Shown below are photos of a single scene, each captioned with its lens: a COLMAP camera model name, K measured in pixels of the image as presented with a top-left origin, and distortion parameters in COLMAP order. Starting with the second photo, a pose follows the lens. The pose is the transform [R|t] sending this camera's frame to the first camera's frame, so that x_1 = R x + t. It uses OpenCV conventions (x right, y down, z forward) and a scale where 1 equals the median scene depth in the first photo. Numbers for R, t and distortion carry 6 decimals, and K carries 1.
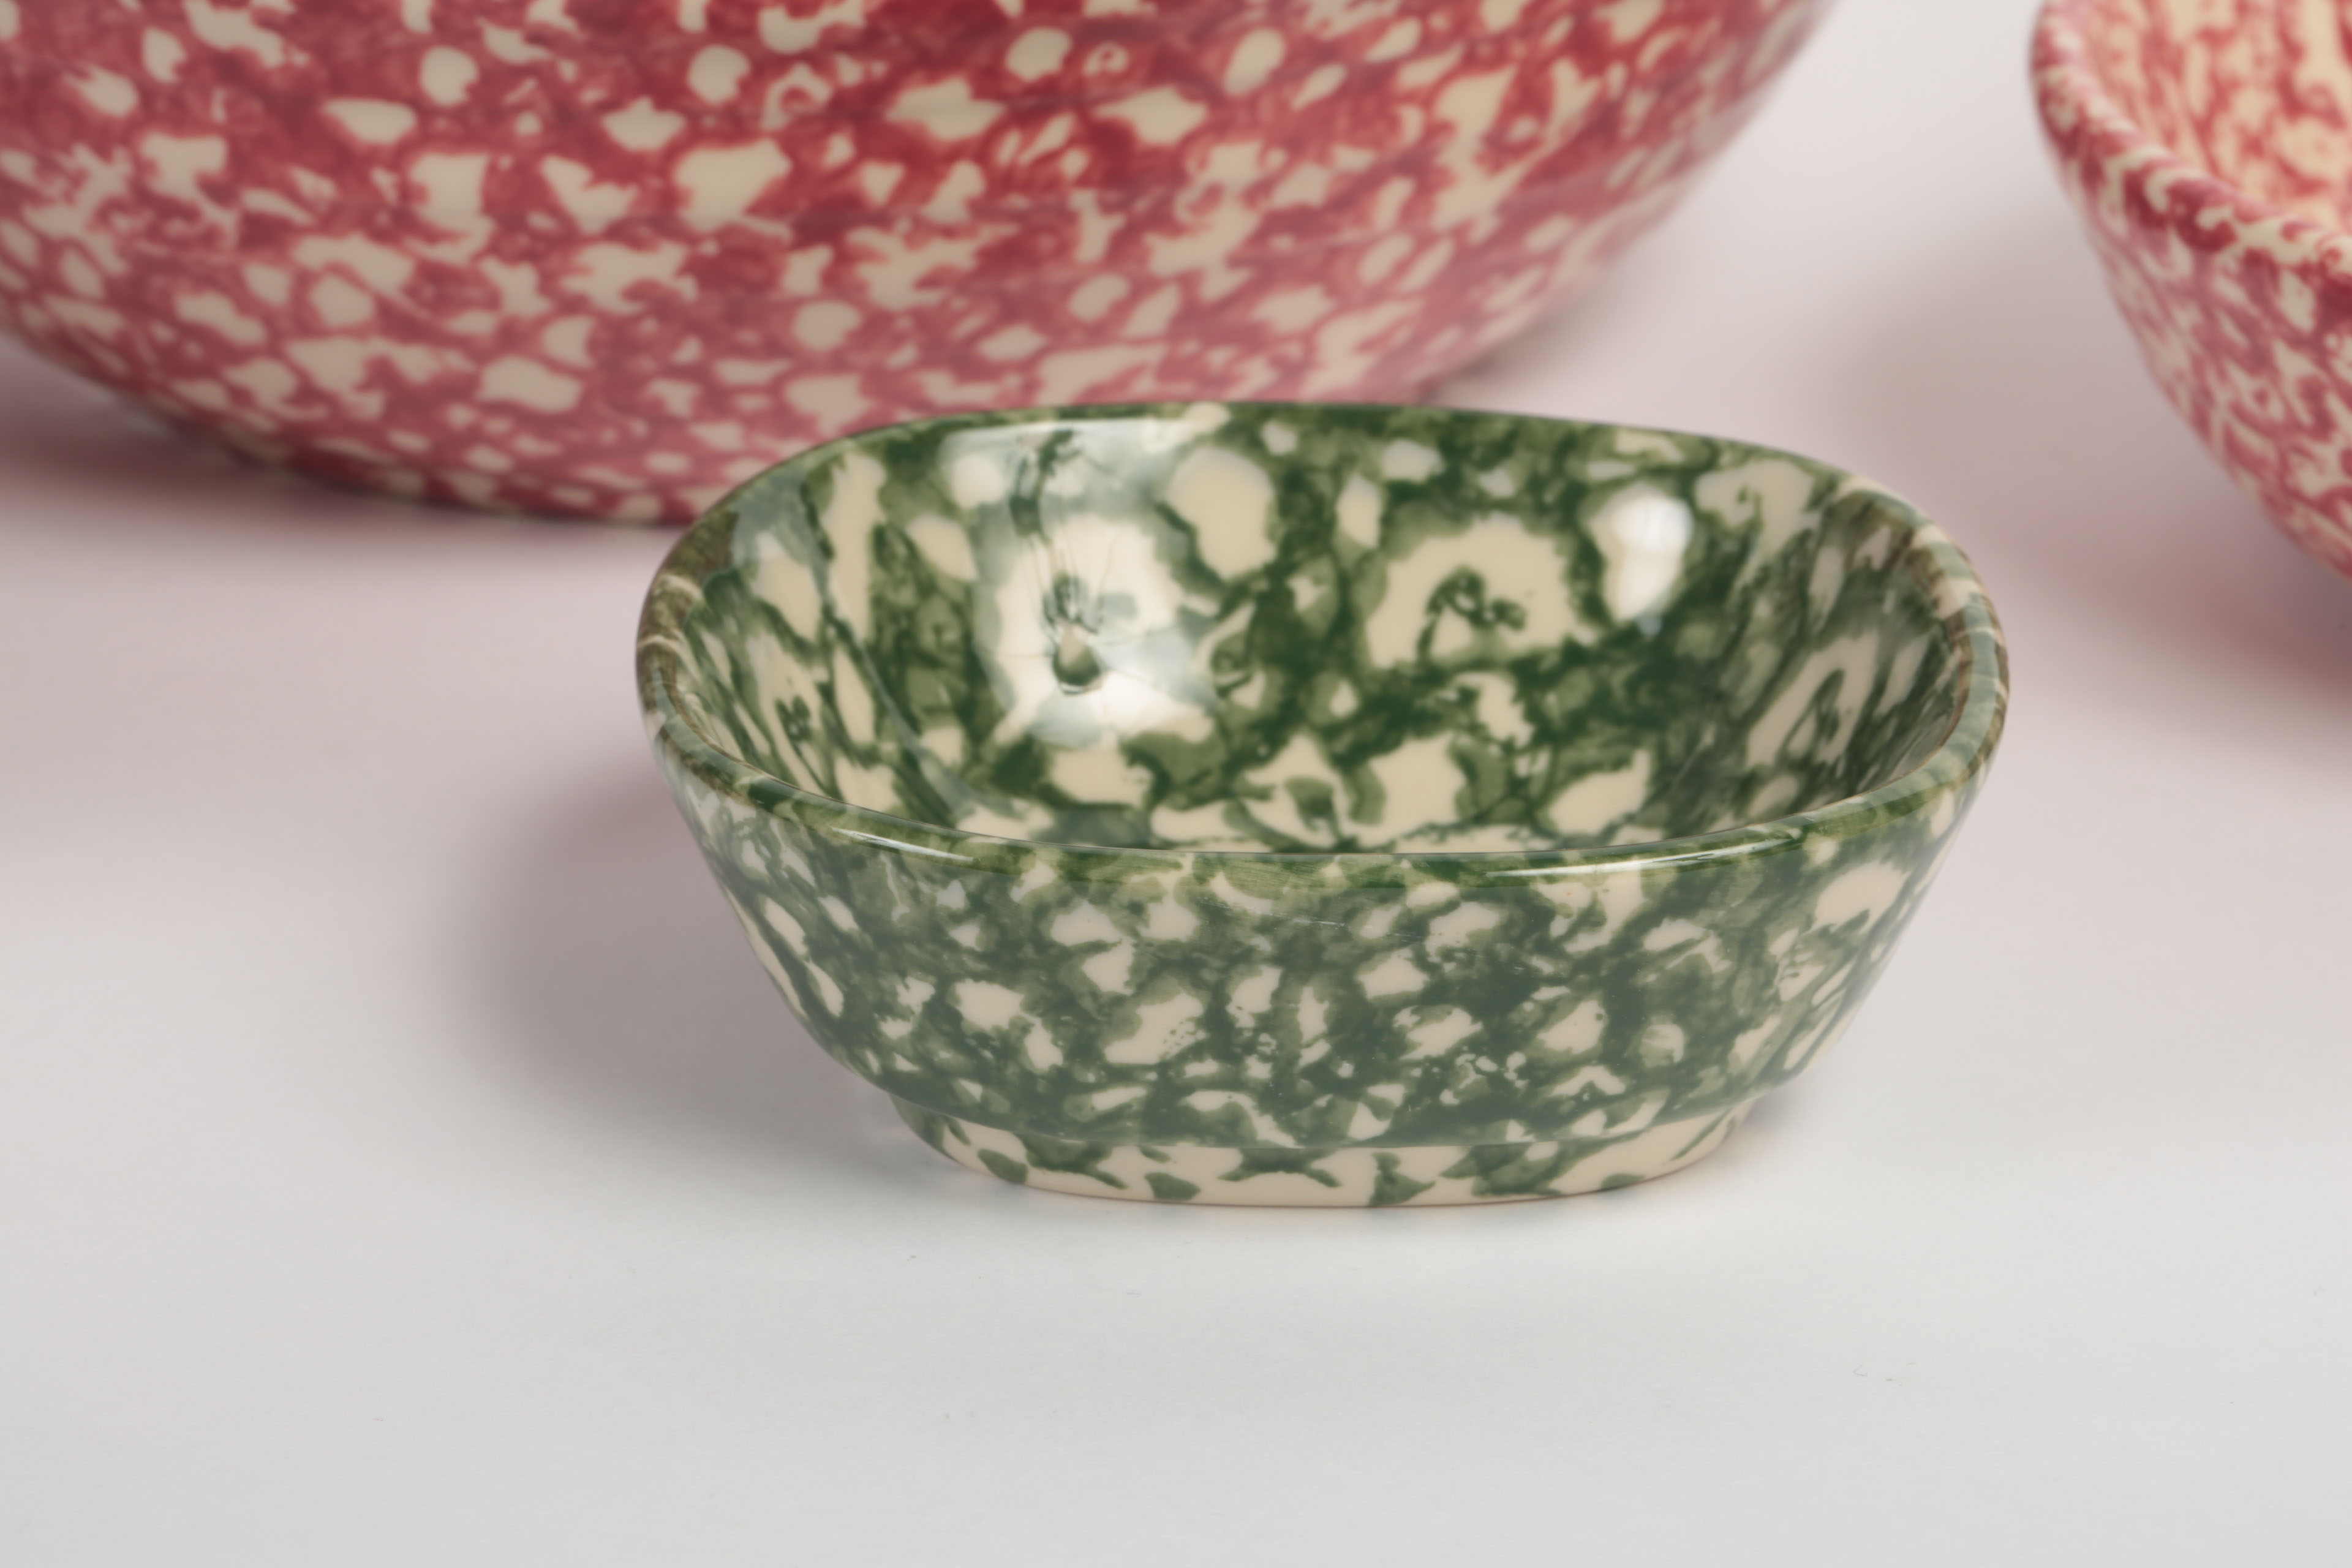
lens RADIAL K [[7965.3, 0, 1176.0], [0, 7965.3, 784.0], [0, 0, 1]] dist [-0.104130, 1.534978]
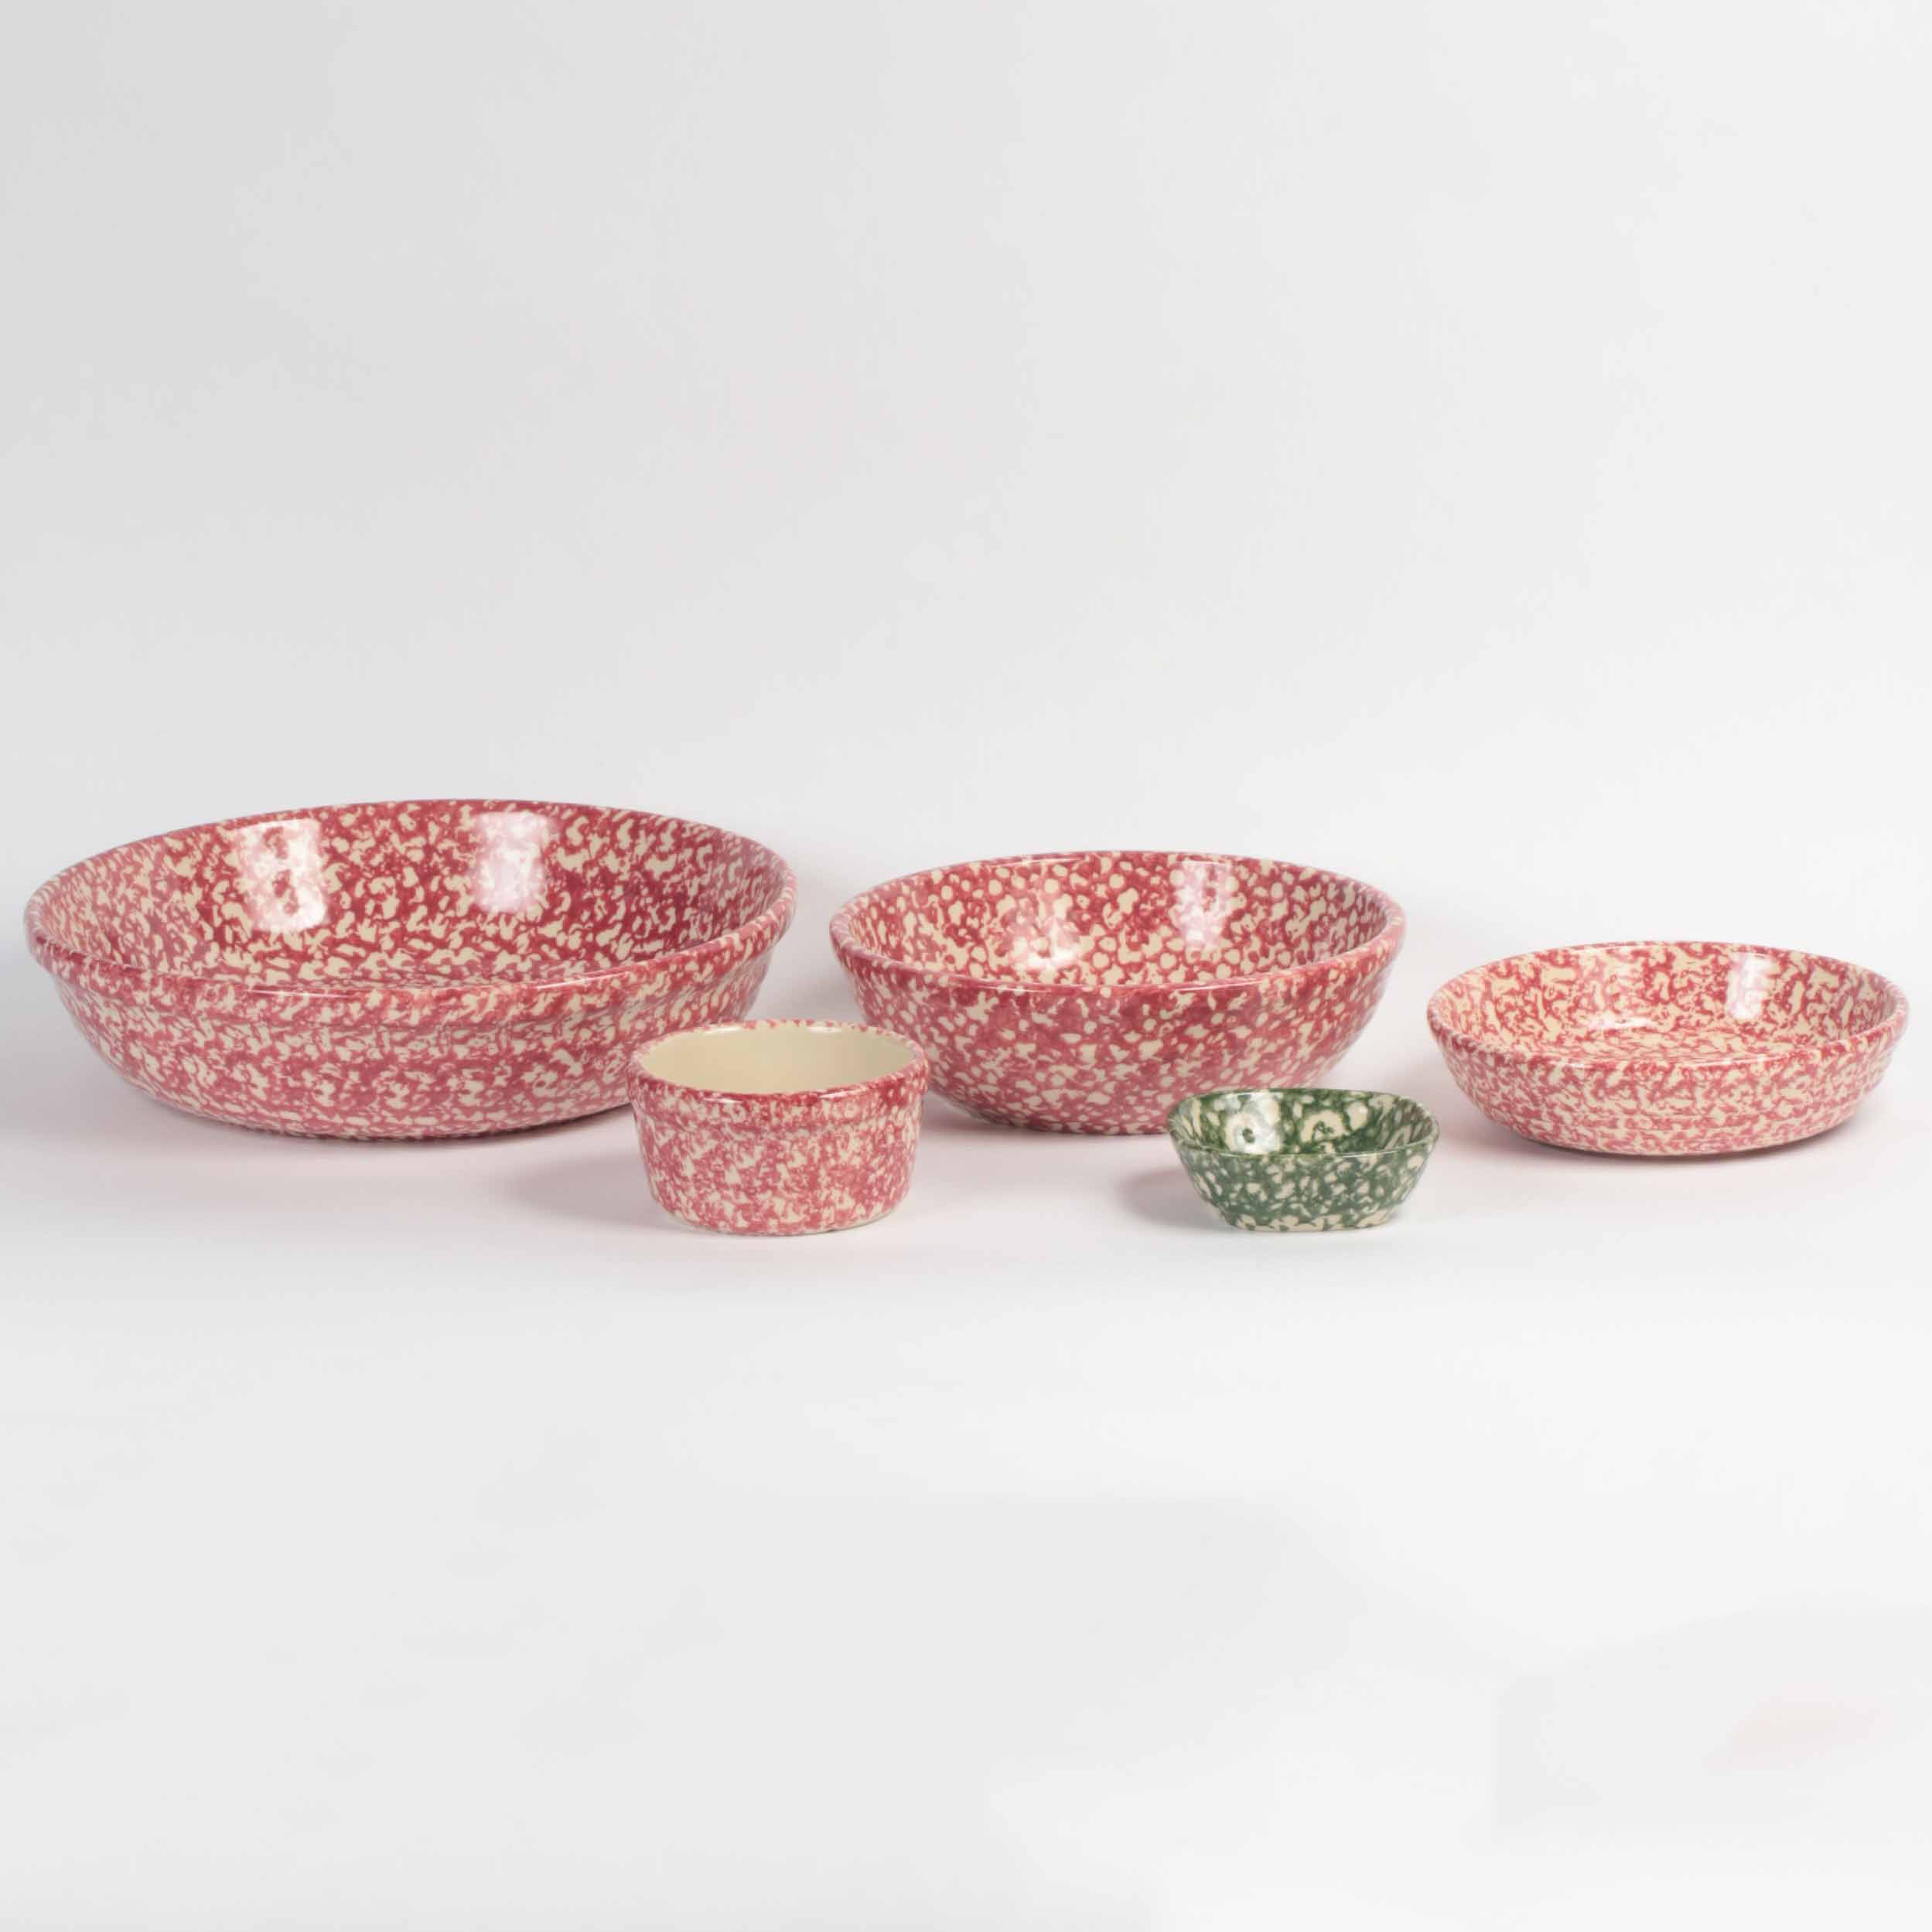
lens RADIAL K [[8693.5, 0, 966.0], [0, 8693.5, 966.0], [0, 0, 1]] dist [-0.966590, 43.465945]
pose [[0.995588, -0.029439, 0.089095, -0.607437], [0.041017, 0.990527, -0.131050, 0.529113], [-0.084394, 0.134127, 0.987364, -3.941489]]
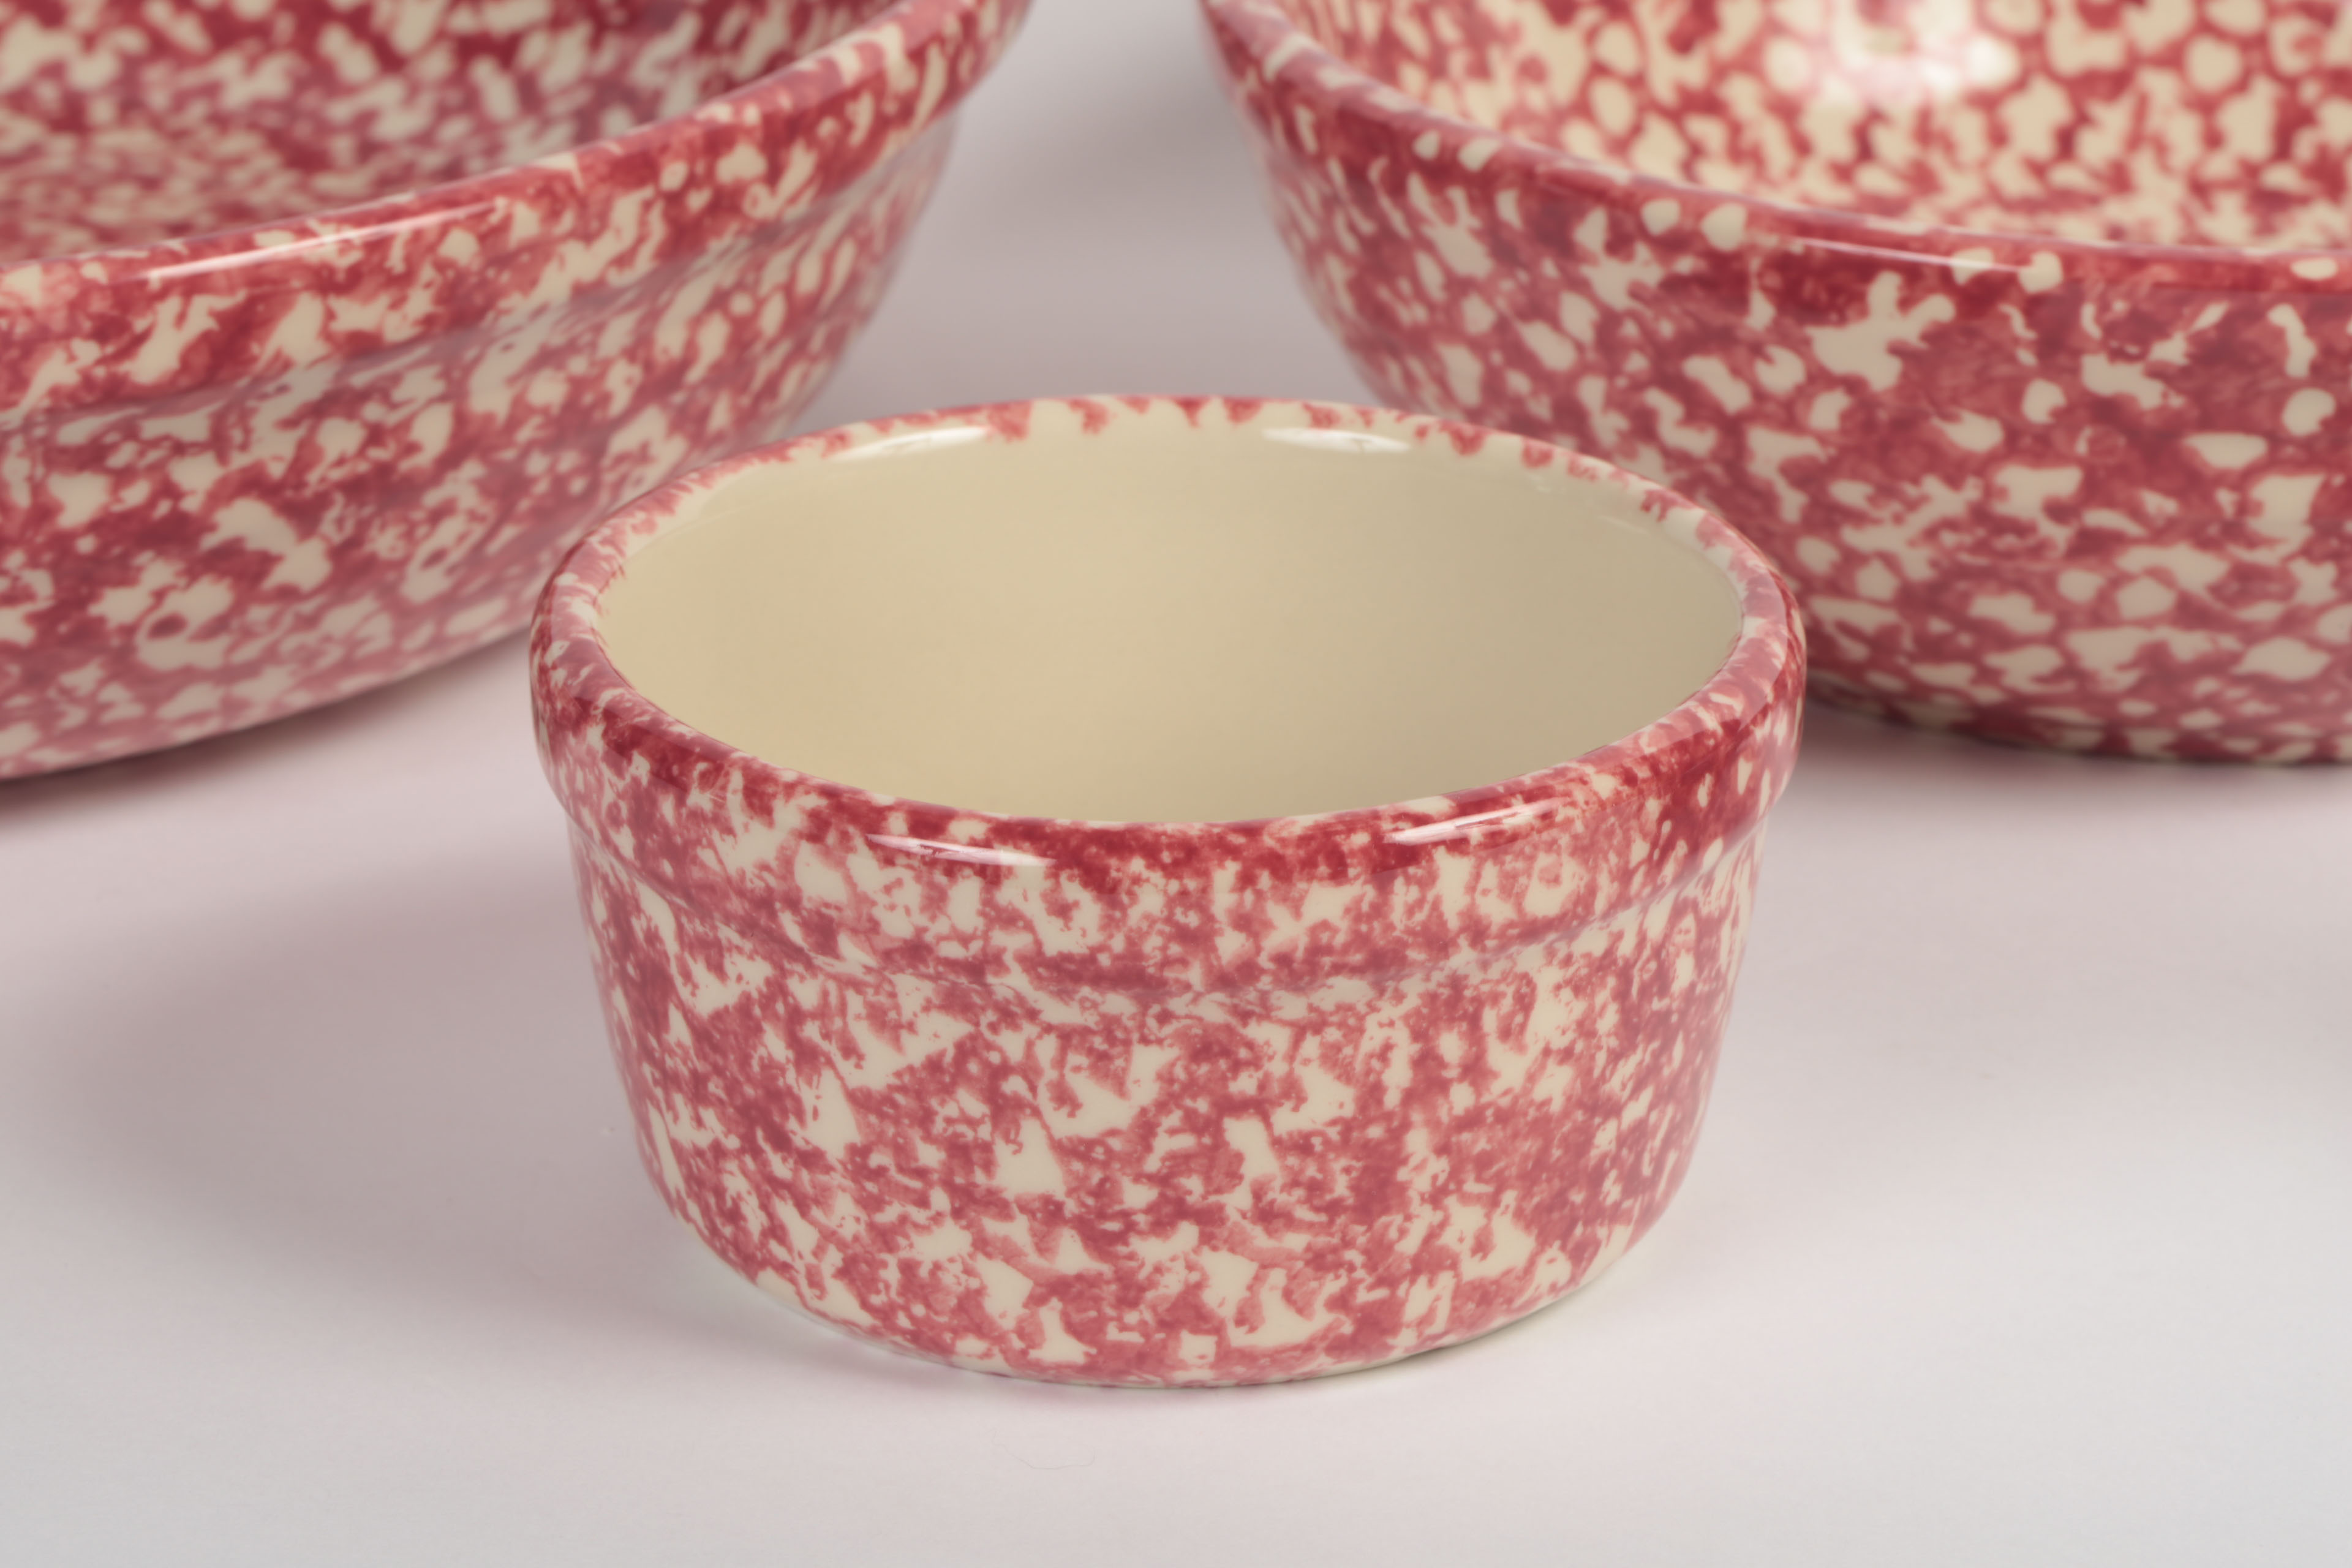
lens RADIAL K [[7641.6, 0, 1176.0], [0, 7641.6, 784.0], [0, 0, 1]] dist [-0.150448, 1.290316]
pose [[0.983585, -0.054440, 0.172038, -0.456026], [0.053311, 0.998515, 0.011178, -0.055060], [-0.172392, -0.001823, 0.985027, -0.092230]]
